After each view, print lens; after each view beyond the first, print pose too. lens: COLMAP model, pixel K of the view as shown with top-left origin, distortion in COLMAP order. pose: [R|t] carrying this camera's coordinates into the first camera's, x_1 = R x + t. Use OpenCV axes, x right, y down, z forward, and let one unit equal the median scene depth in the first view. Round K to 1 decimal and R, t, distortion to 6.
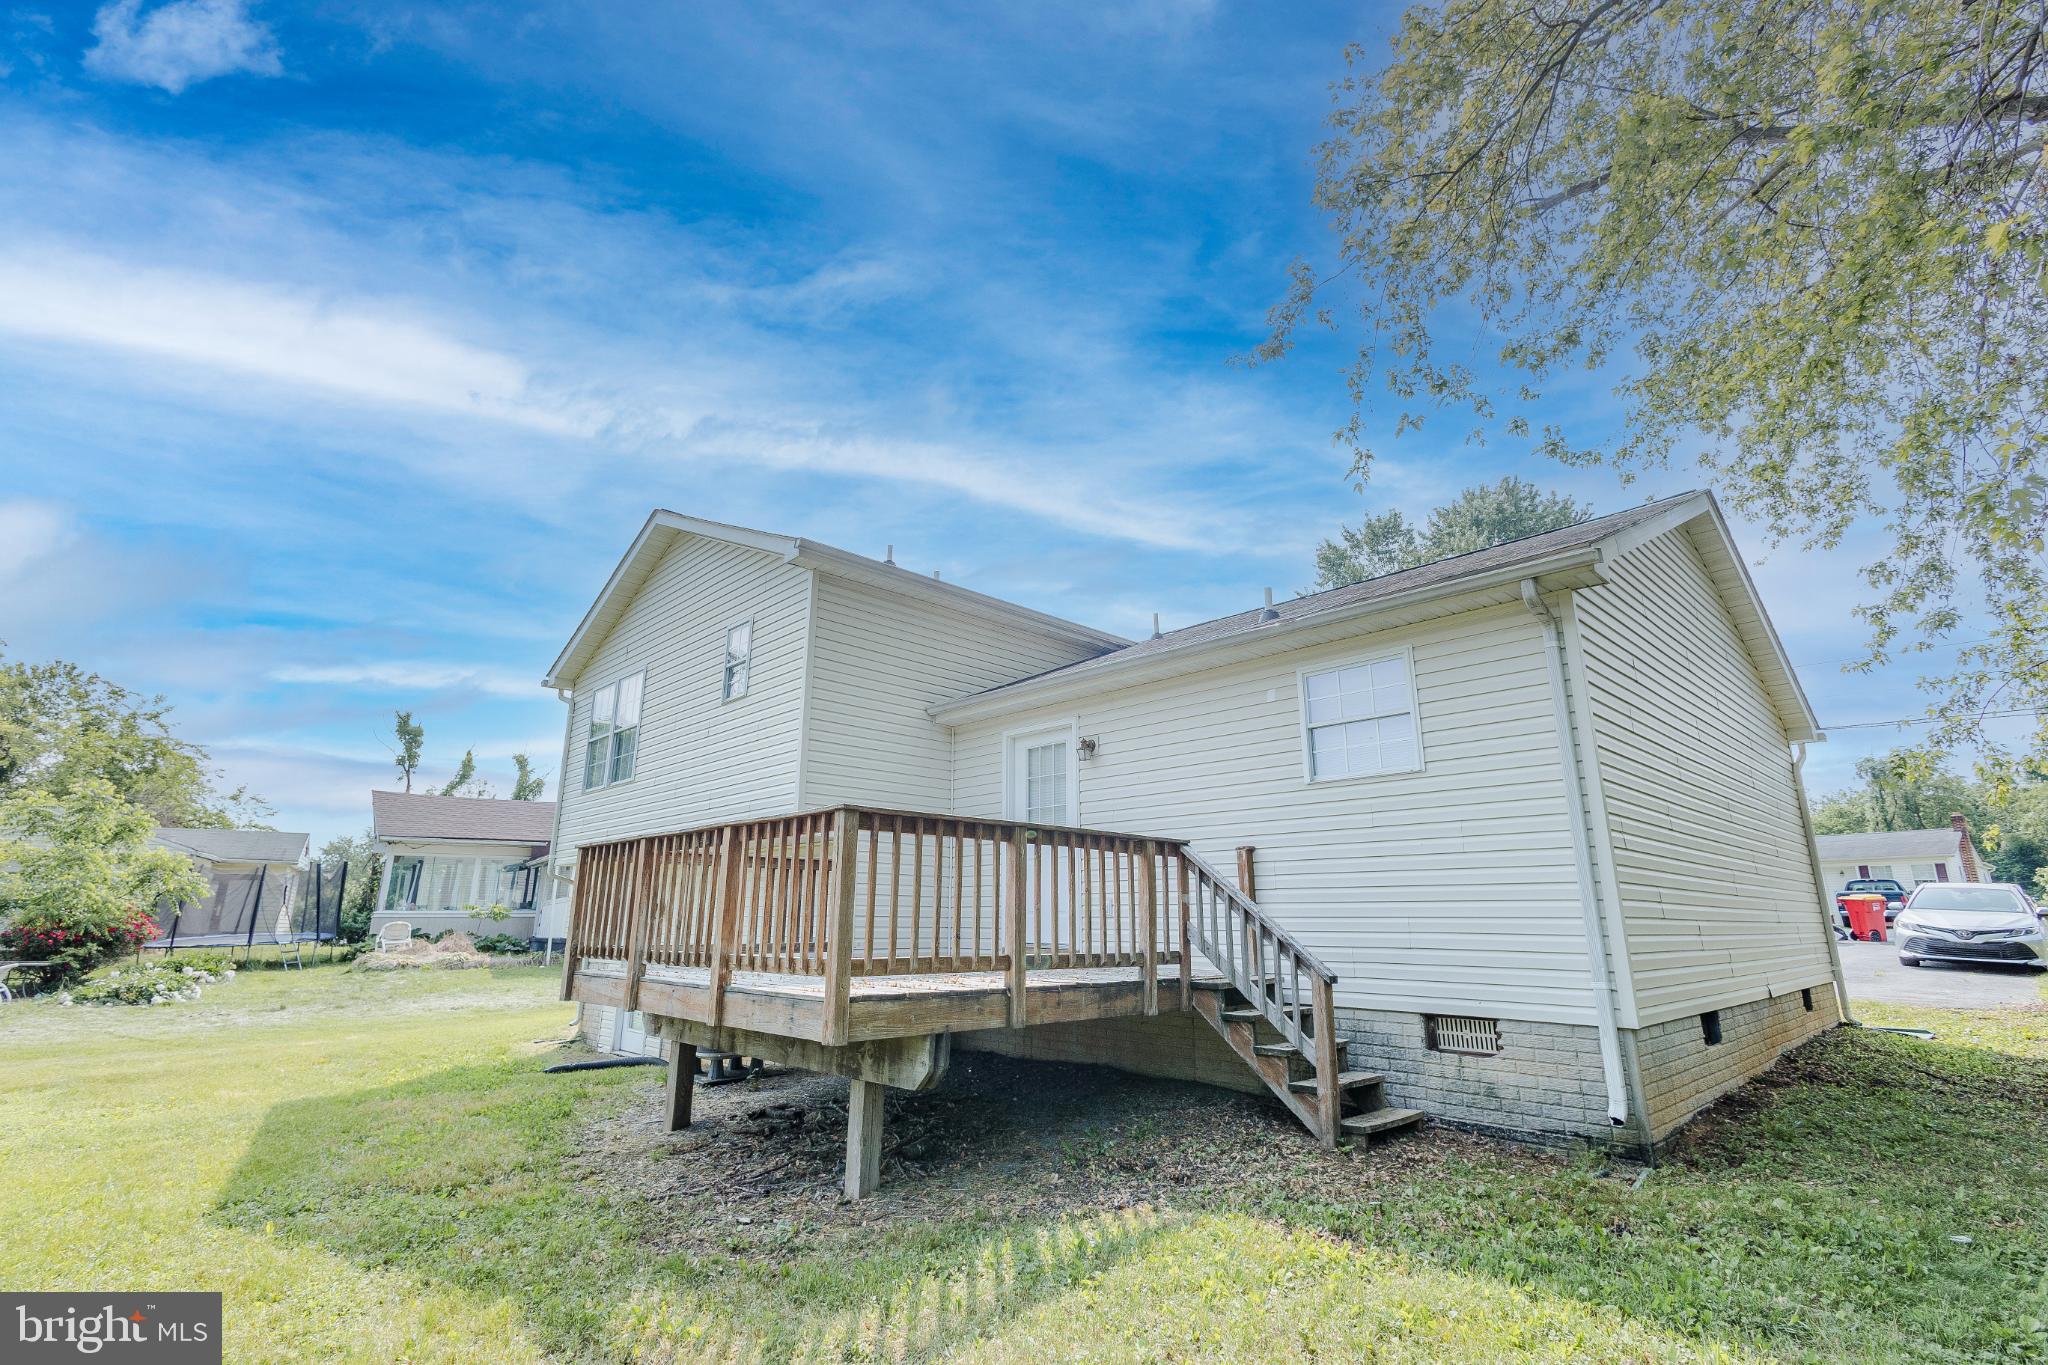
lens RADIAL K [[957.0, 0, 1015.7], [0, 957.0, 677.9], [0, 0, 1]] dist [0.018845, -0.007372]
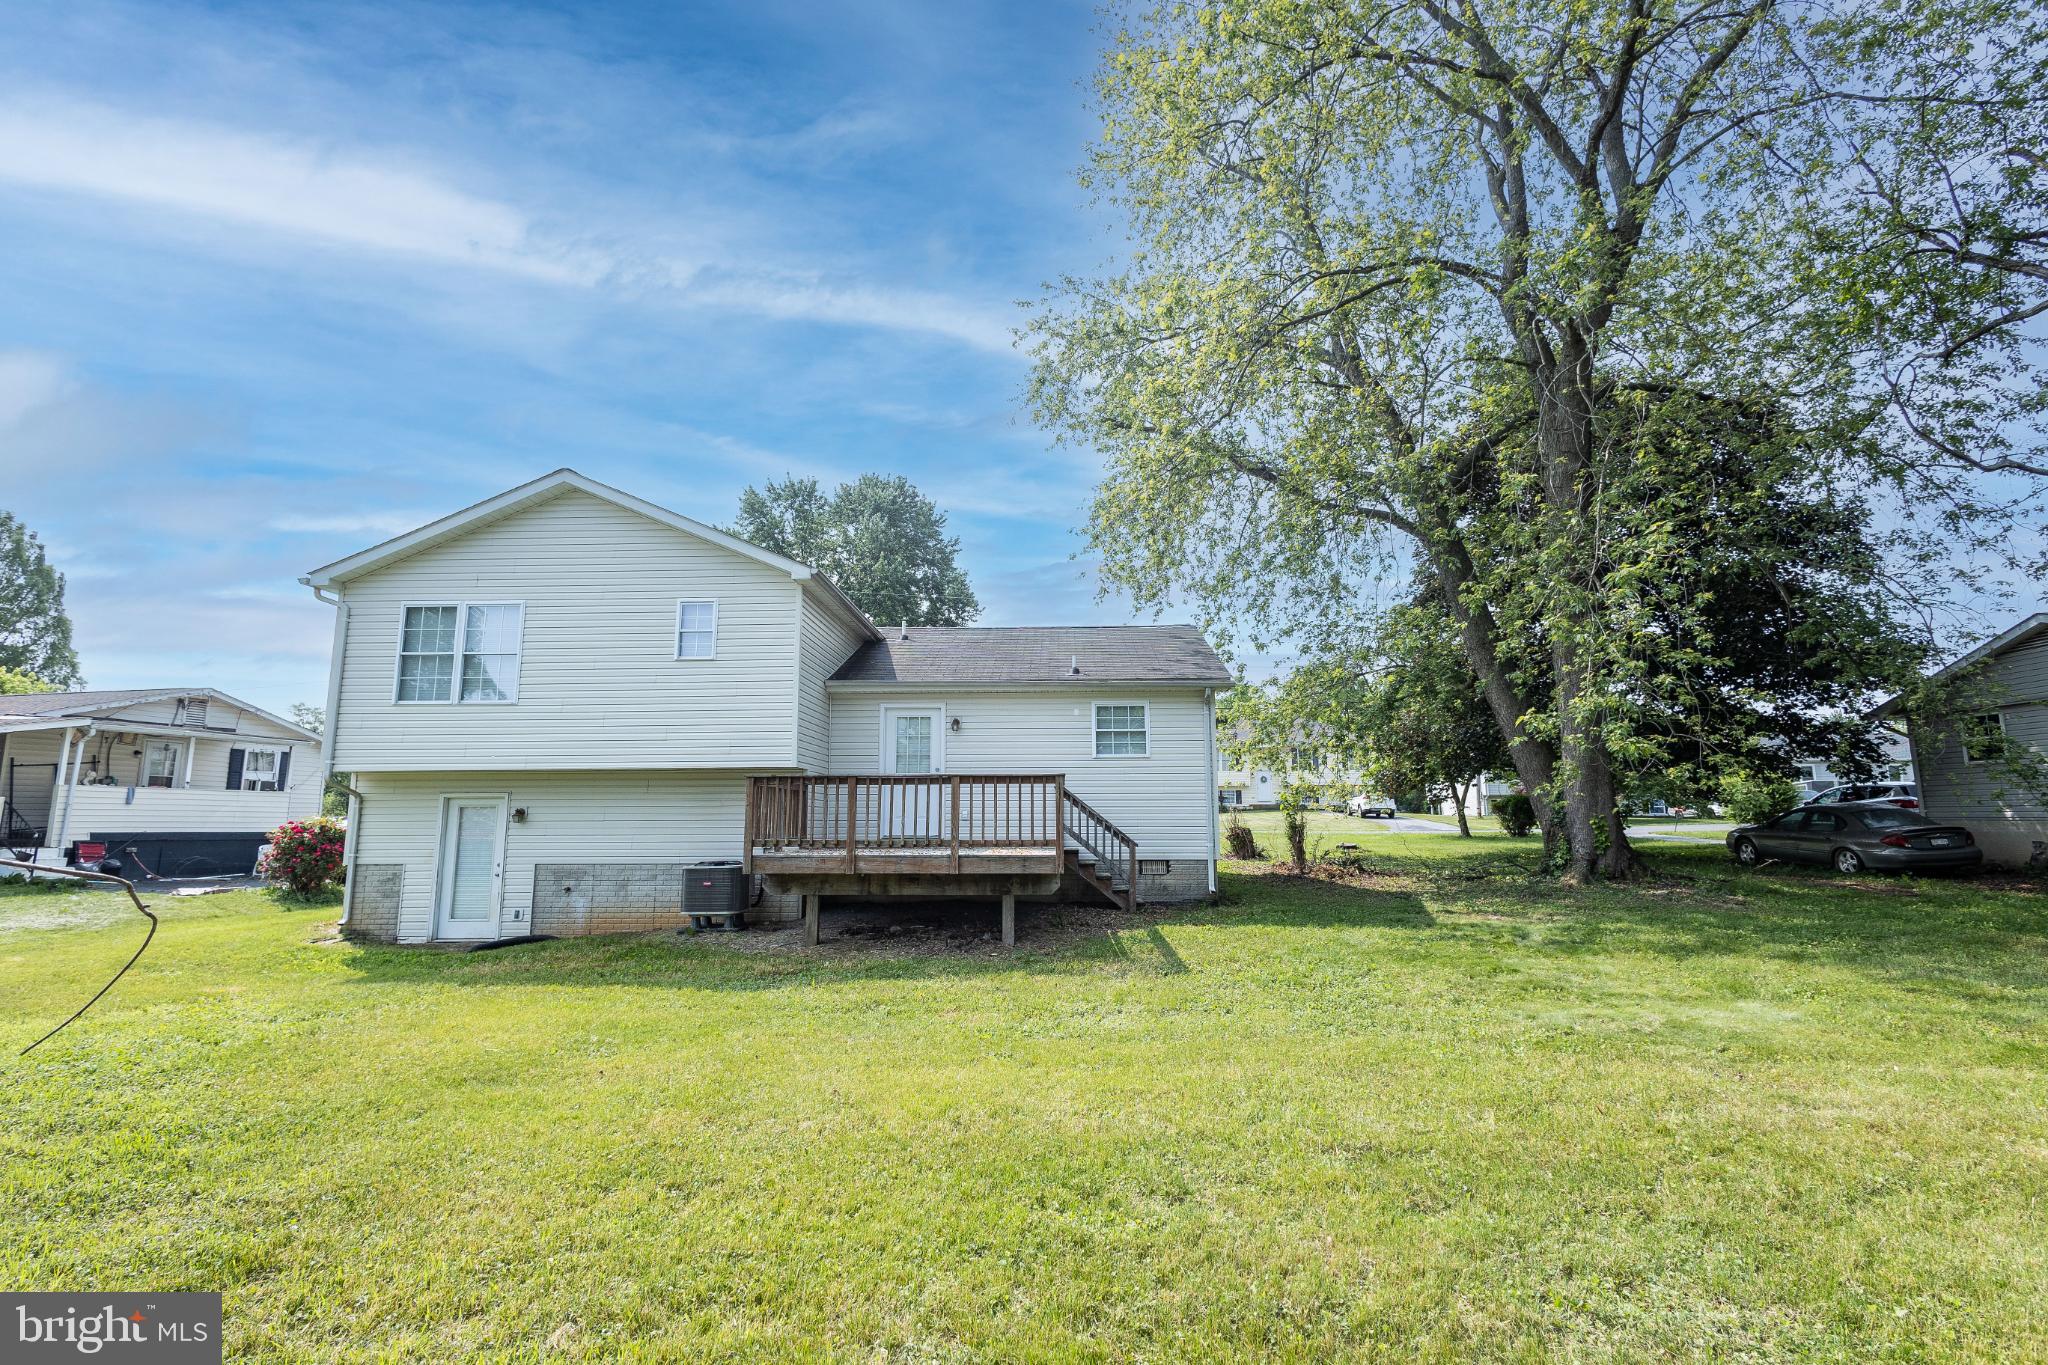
lens RADIAL K [[957.0, 0, 1015.7], [0, 957.0, 677.9], [0, 0, 1]] dist [0.018845, -0.007372]
pose [[0.724619, 0.097235, 0.682256, -1.125582], [-0.168009, 0.985051, 0.038051, -0.100677], [-0.668357, -0.142198, 0.730123, -0.349775]]
